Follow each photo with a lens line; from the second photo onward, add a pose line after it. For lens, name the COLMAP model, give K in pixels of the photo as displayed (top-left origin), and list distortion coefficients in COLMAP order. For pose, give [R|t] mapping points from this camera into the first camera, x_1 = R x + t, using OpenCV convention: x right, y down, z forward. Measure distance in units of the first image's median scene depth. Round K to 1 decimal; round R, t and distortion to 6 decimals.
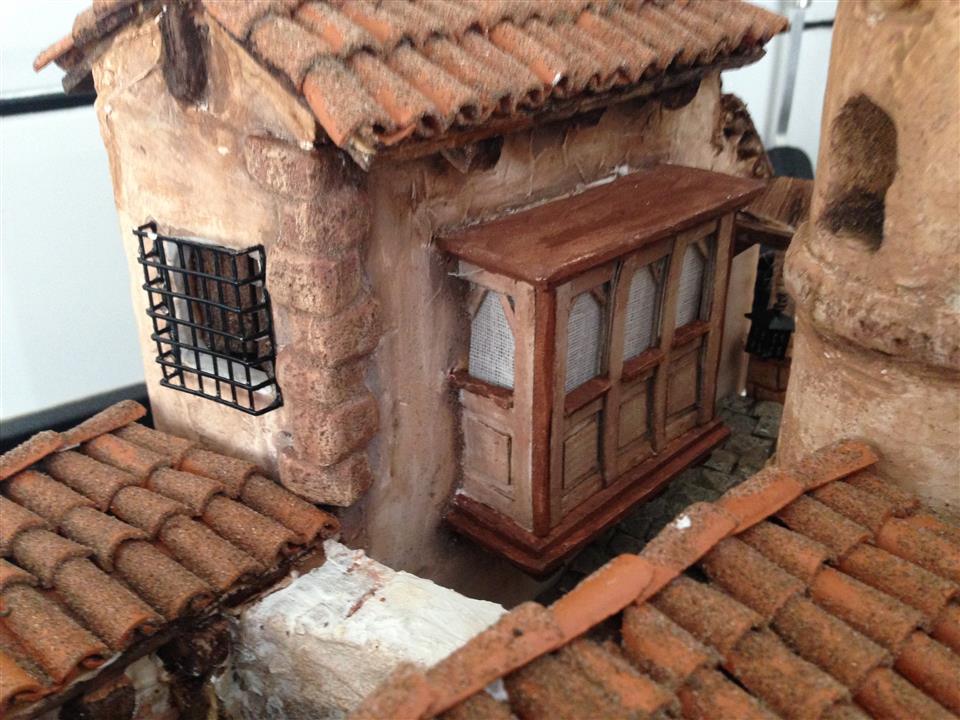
lens RADIAL K [[901.4, 0, 480.0], [0, 901.4, 360.0], [0, 0, 1]] dist [0.114374, -0.140476]
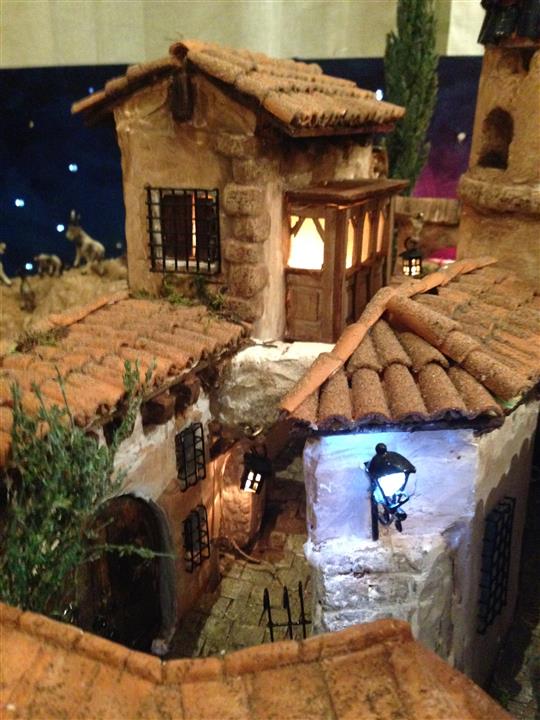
lens RADIAL K [[678.1, 0, 270.0], [0, 678.1, 360.0], [0, 0, 1]] dist [0.103775, -0.255637]
pose [[0.961691, -0.079764, 0.262275, -0.590936], [0.105990, 0.990519, -0.087394, 0.431355], [-0.252818, 0.111845, 0.961028, -0.511798]]
